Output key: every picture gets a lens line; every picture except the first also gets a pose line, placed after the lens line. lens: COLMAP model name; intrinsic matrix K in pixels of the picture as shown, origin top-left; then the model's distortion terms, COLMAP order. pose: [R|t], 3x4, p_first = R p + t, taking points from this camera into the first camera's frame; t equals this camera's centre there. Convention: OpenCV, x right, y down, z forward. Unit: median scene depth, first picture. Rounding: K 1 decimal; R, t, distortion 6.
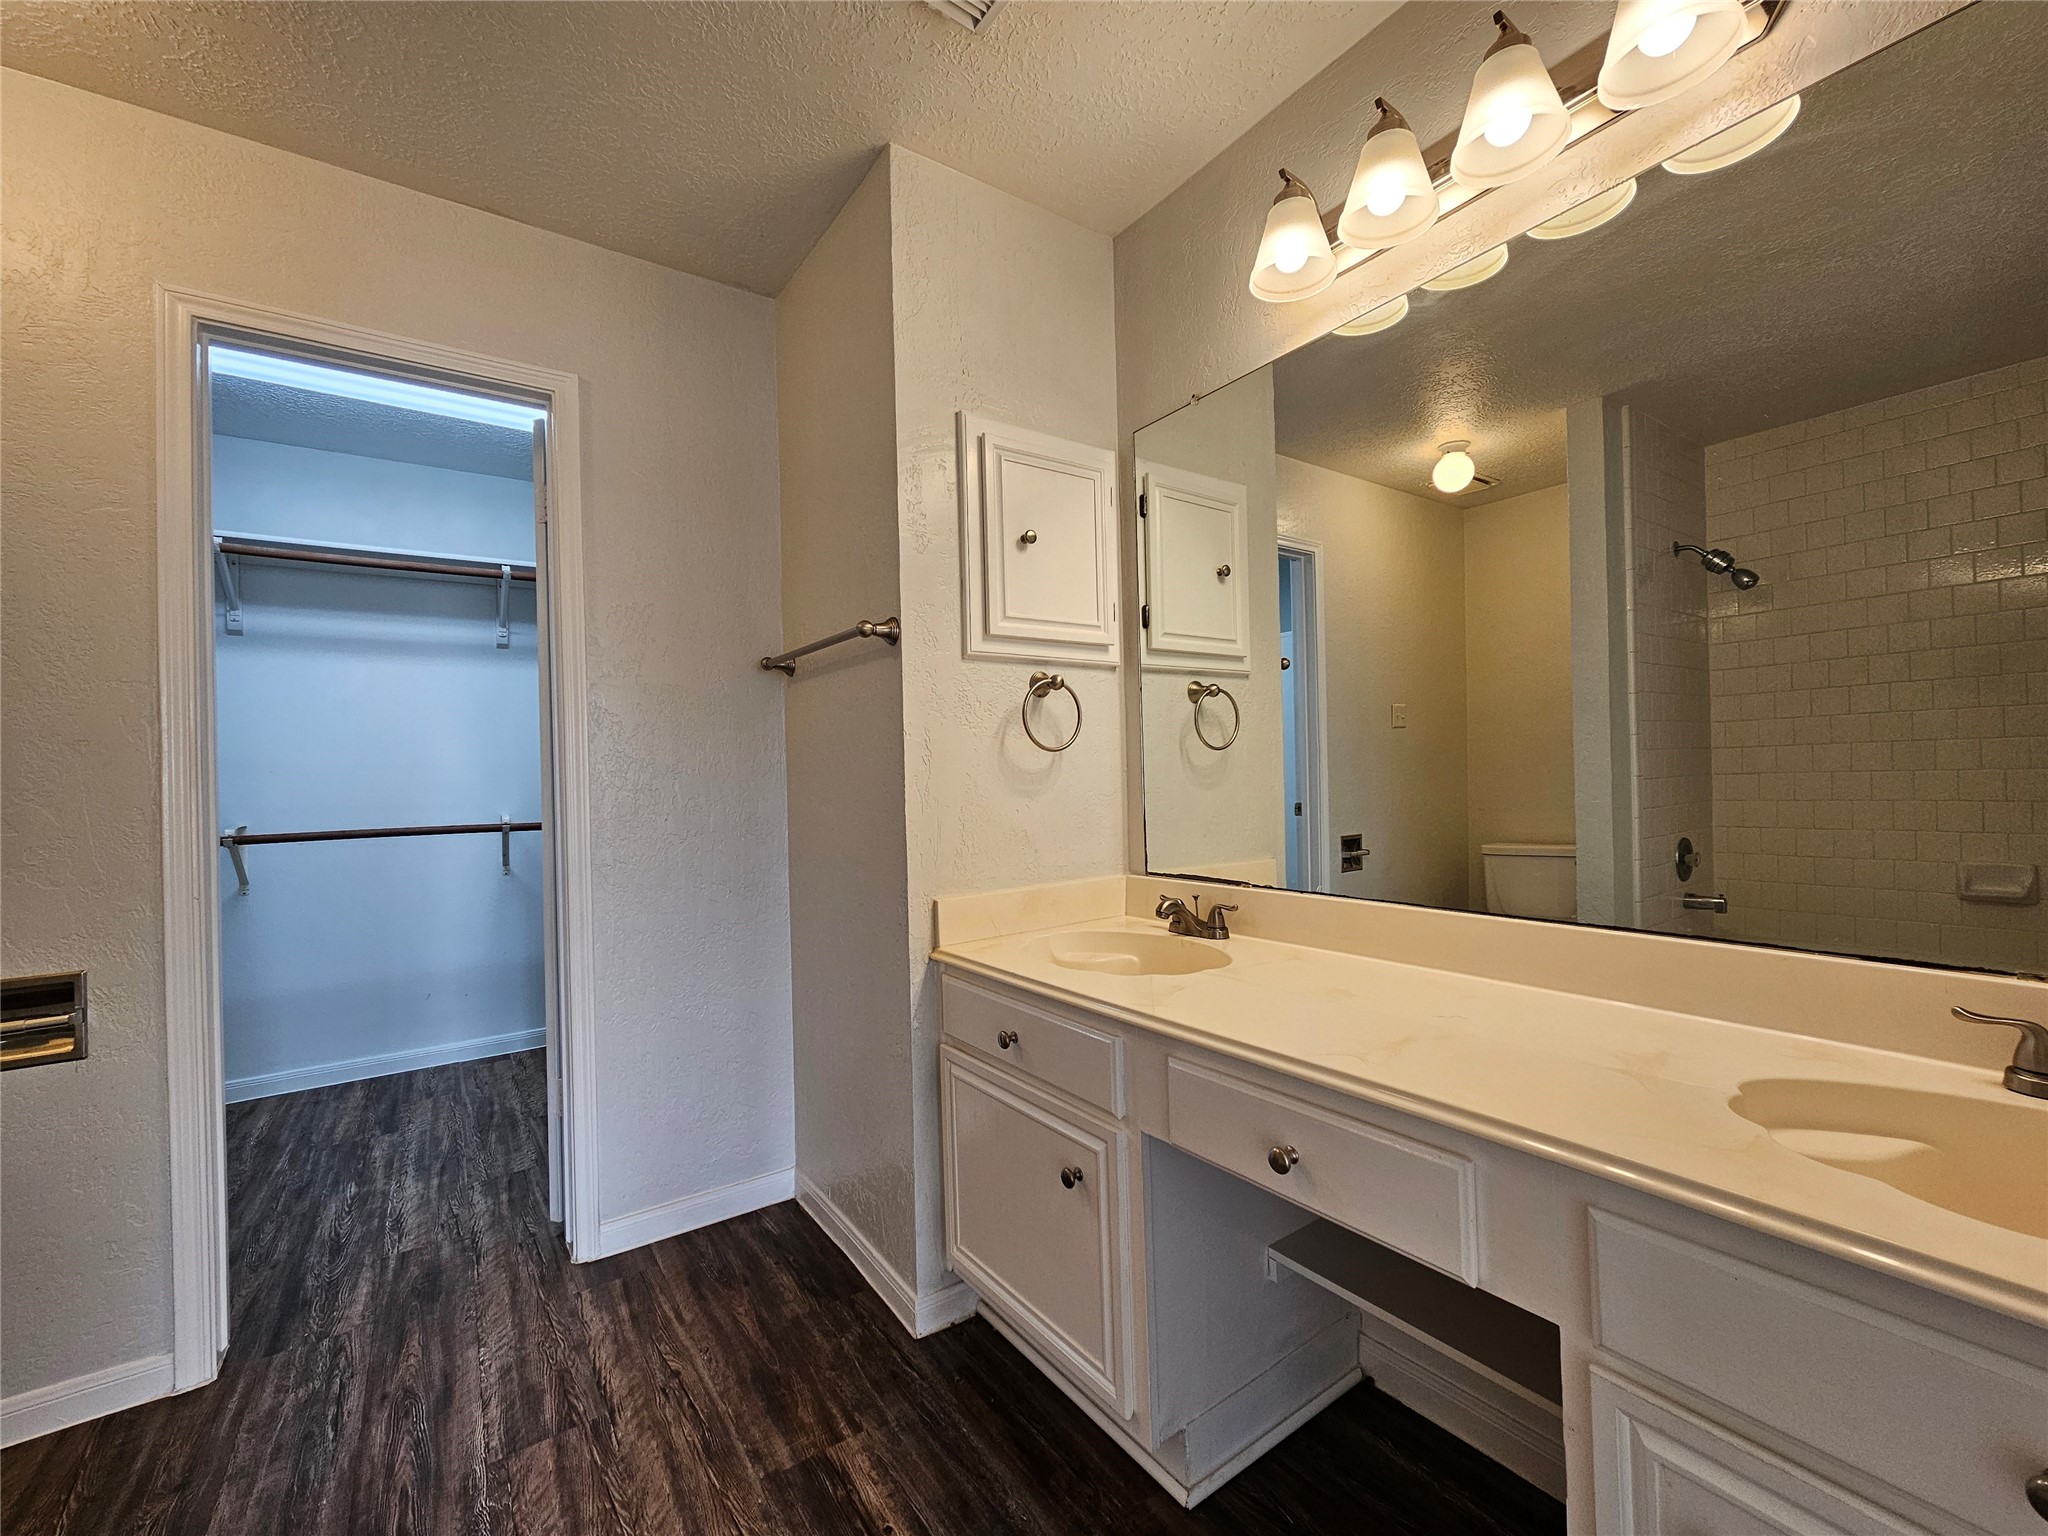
lens RADIAL K [[846.4, 0, 1033.4], [0, 846.4, 761.6], [0, 0, 1]] dist [0.001719, 0.000121]
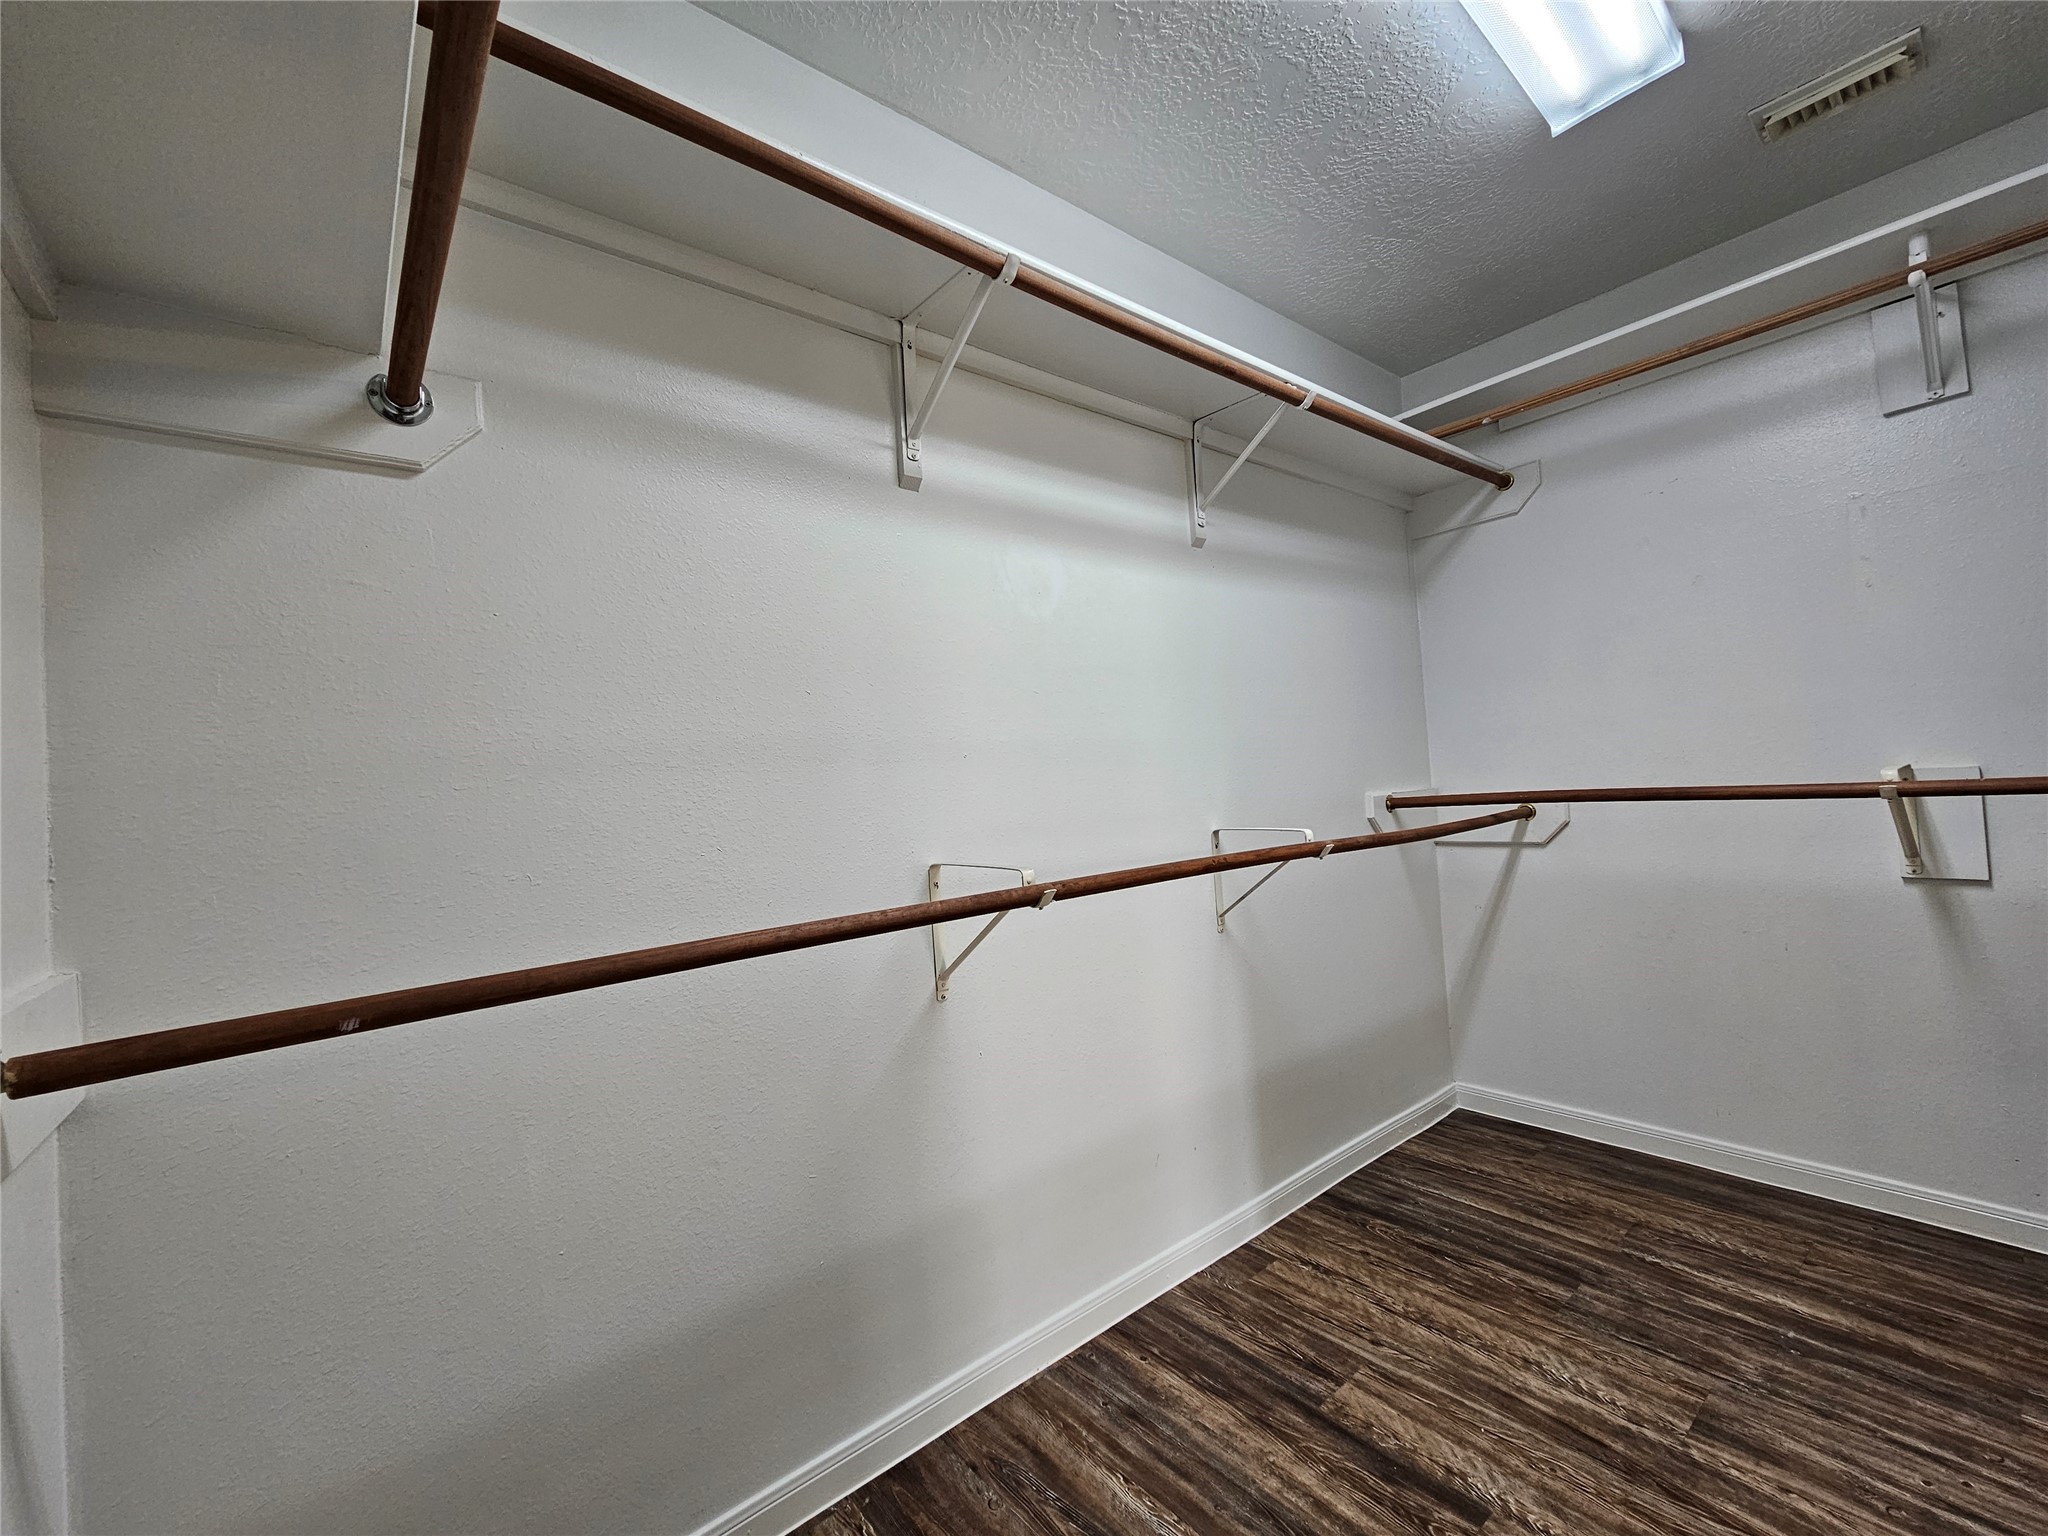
lens RADIAL K [[832.8, 0, 1024.0], [0, 832.8, 768.0], [0, 0, 1]] dist [-0.000860, -0.000143]
pose [[0.997096, -0.033781, 0.068257, -0.872284], [0.034775, 0.999305, -0.013438, 0.025640], [-0.067755, 0.015772, 0.997577, 0.478890]]
